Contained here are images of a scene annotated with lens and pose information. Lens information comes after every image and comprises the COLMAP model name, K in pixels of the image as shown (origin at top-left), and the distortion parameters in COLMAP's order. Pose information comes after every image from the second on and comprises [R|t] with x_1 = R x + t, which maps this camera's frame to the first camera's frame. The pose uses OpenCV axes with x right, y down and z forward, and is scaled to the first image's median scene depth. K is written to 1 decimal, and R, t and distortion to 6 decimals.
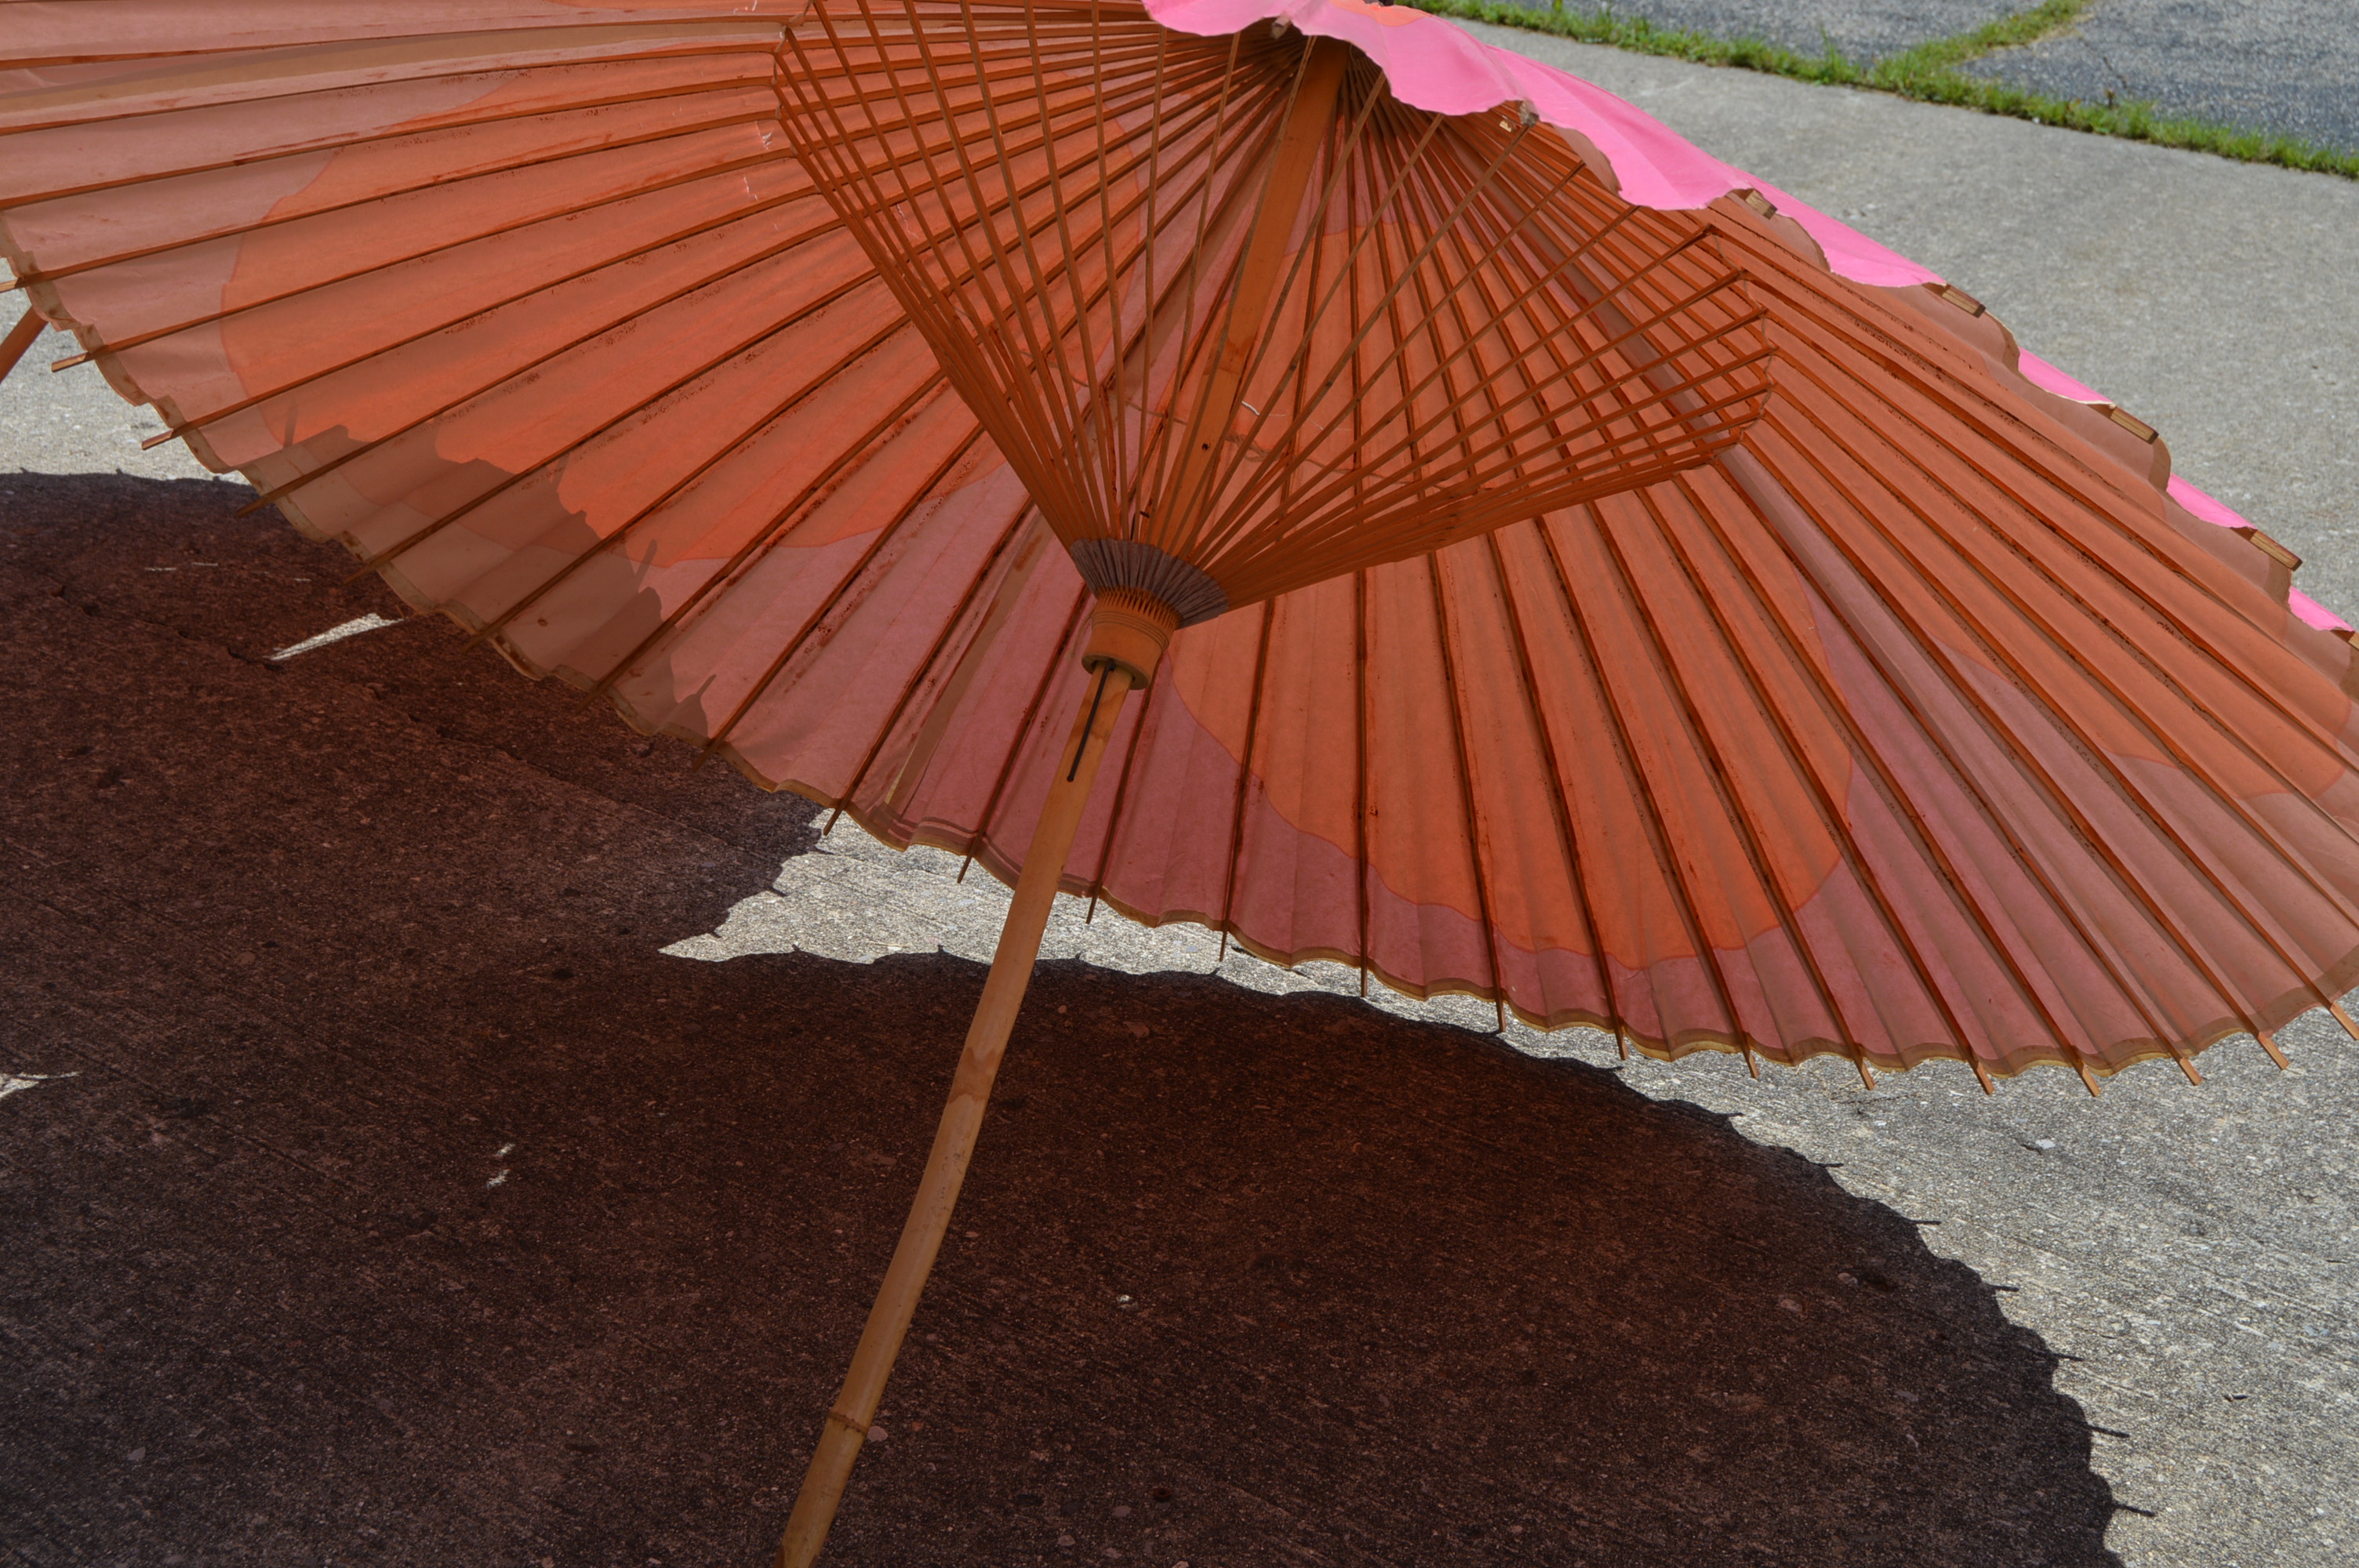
lens RADIAL K [[3507.8, 0, 1179.5], [0, 3507.8, 784.0], [0, 0, 1]] dist [-0.143873, -0.065913]
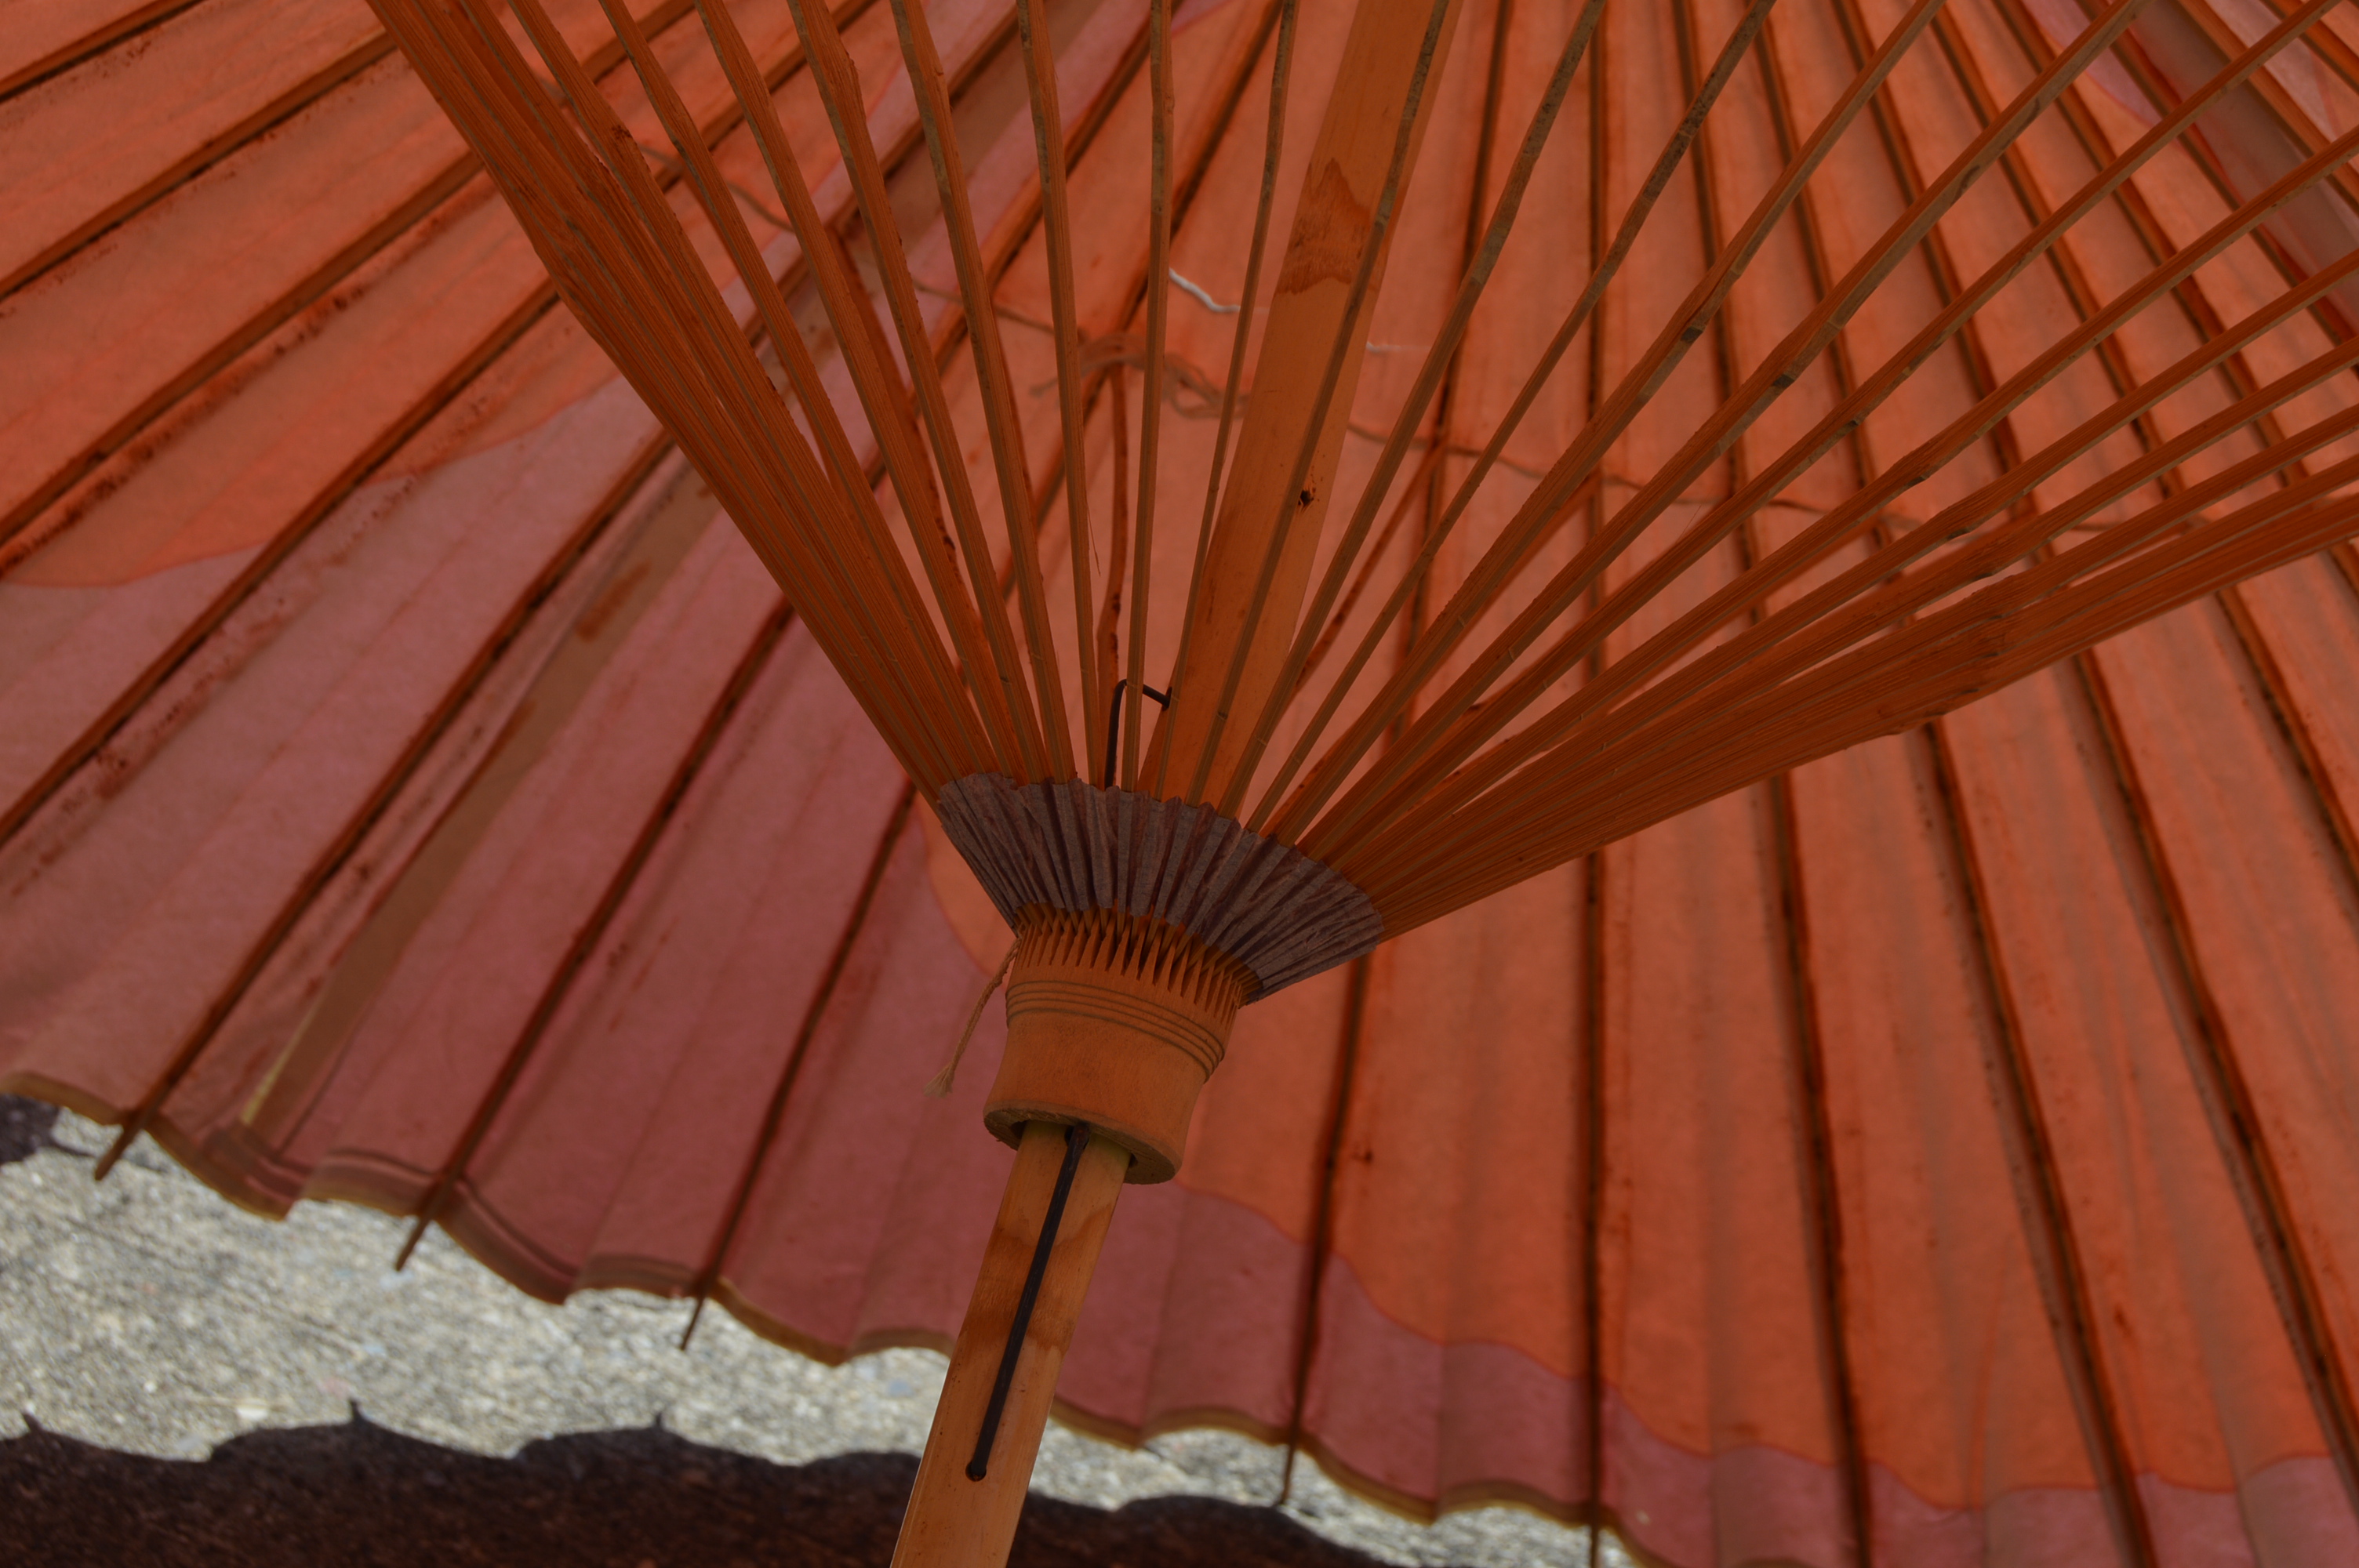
lens RADIAL K [[4721.7, 0, 1179.5], [0, 4721.7, 784.0], [0, 0, 1]] dist [-0.032249, -0.133473]
pose [[0.985791, -0.006802, 0.167839, -0.068534], [-0.003361, 0.998181, 0.060193, -0.075338], [-0.167943, -0.059902, 0.983975, 0.407108]]
